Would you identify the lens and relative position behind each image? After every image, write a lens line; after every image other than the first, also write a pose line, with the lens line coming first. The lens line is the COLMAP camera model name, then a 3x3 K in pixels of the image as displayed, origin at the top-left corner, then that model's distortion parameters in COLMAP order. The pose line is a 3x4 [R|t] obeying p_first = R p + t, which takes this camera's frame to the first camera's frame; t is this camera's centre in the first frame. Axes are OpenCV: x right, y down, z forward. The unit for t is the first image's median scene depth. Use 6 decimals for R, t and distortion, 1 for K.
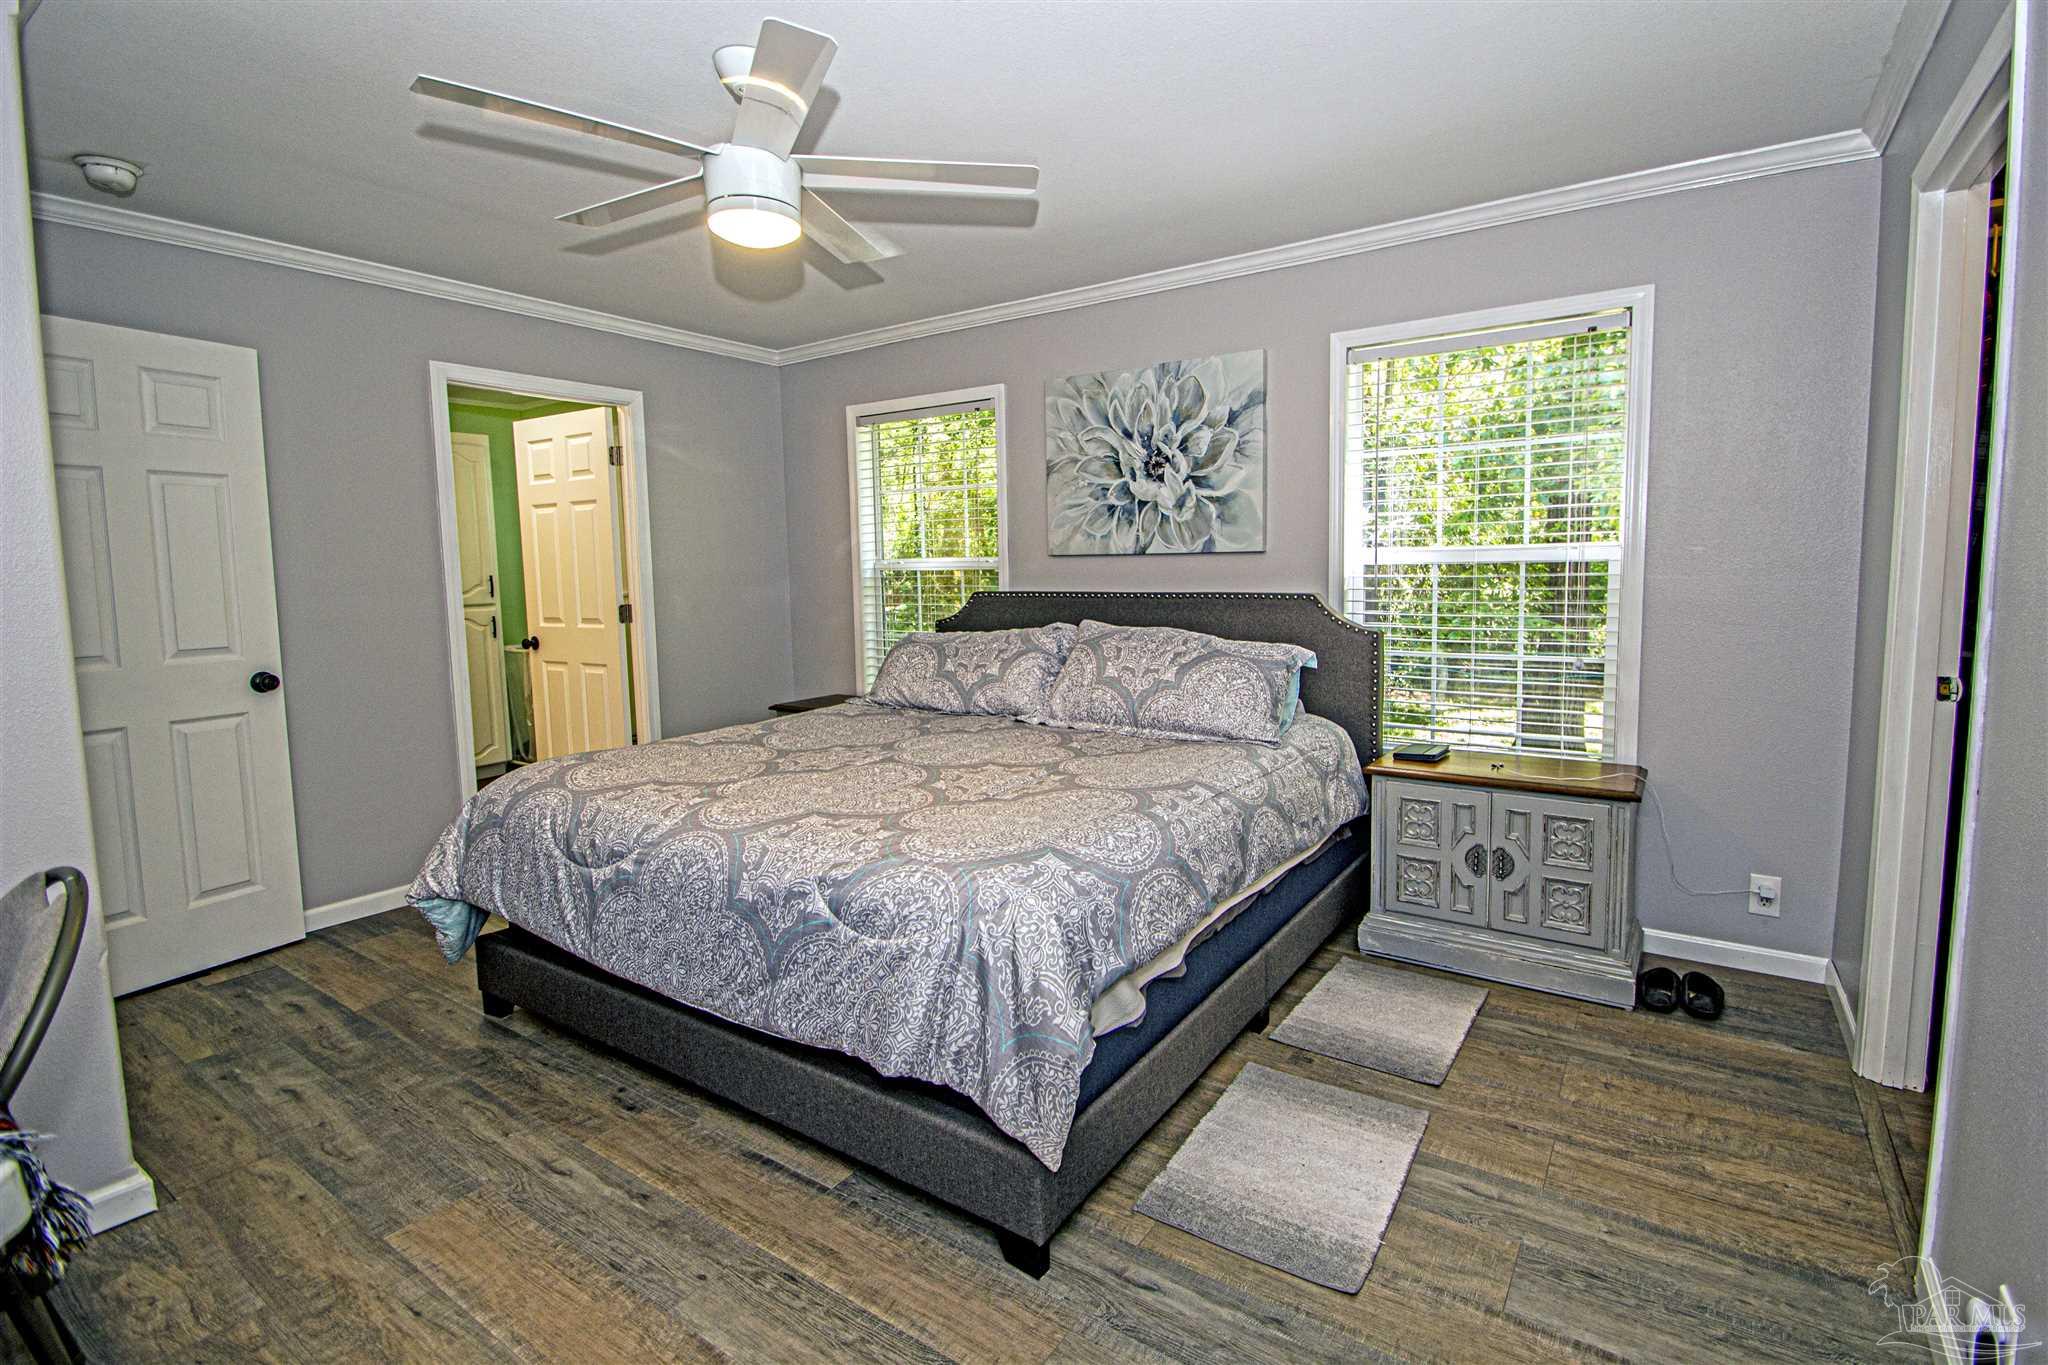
lens RADIAL K [[951.5, 0, 1061.0], [0, 951.5, 652.8], [0, 0, 1]] dist [0.015769, -0.020453]
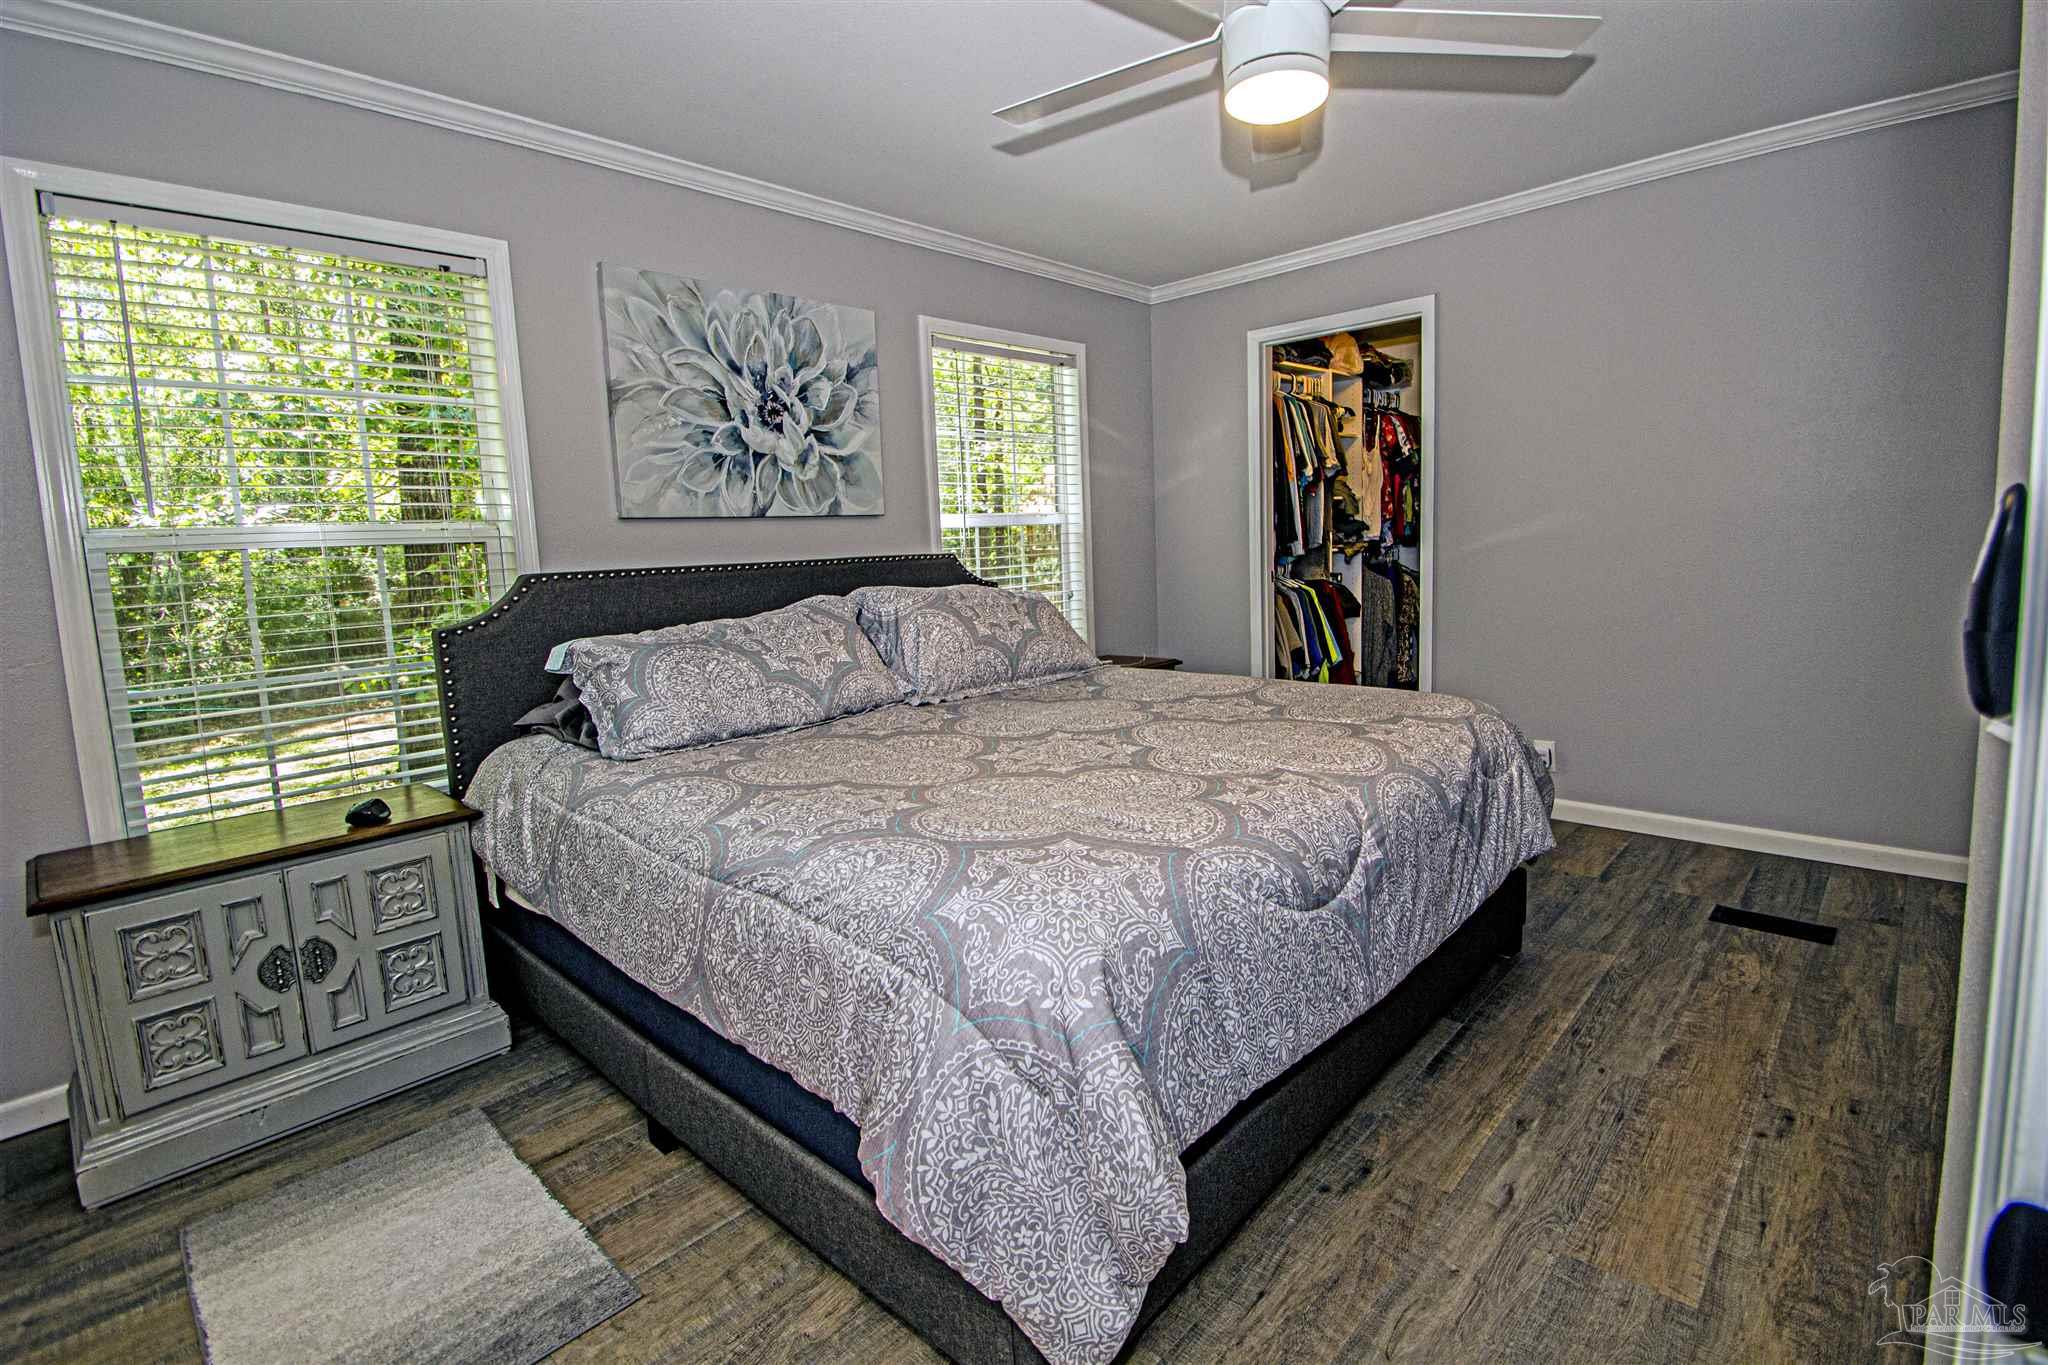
lens RADIAL K [[943.6, 0, 1061.9], [0, 943.6, 644.2], [0, 0, 1]] dist [0.019045, -0.020870]
pose [[0.152264, -0.106533, 0.982581, -0.714628], [0.129058, 0.987804, 0.087100, -0.032824], [-0.979877, 0.113548, 0.164156, 0.635461]]
